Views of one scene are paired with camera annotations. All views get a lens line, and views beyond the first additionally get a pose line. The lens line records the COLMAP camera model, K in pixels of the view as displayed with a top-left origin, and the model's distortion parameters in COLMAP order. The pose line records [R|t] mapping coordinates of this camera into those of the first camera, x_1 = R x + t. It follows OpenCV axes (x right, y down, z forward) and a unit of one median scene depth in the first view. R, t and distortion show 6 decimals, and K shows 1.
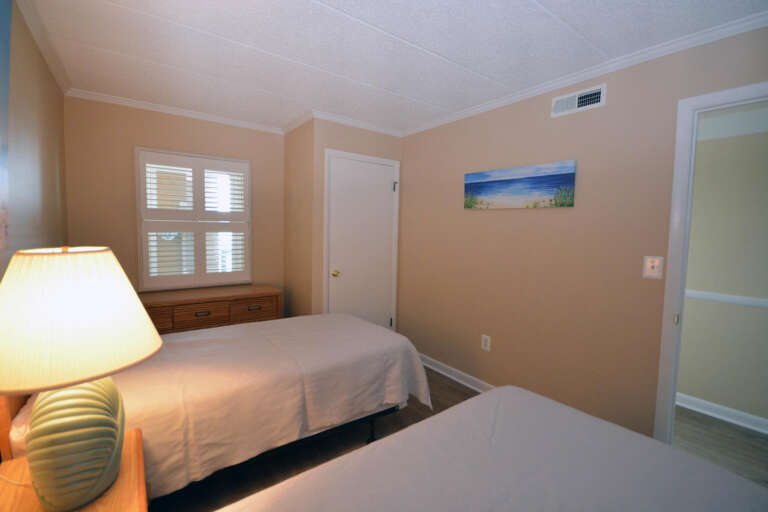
lens RADIAL K [[340.8, 0, 382.9], [0, 340.8, 252.8], [0, 0, 1]] dist [0.001077, 0.000068]
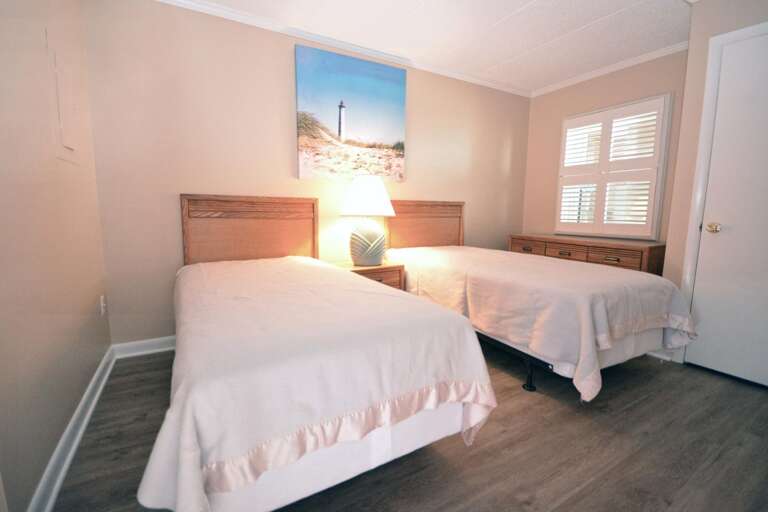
lens RADIAL K [[340.8, 0, 382.9], [0, 340.8, 252.8], [0, 0, 1]] dist [0.001077, 0.000068]
pose [[-0.116286, 0.098974, -0.988272, 0.930487], [-0.091771, 0.989695, 0.109915, 0.152155], [0.988967, 0.103476, -0.106005, 0.735675]]
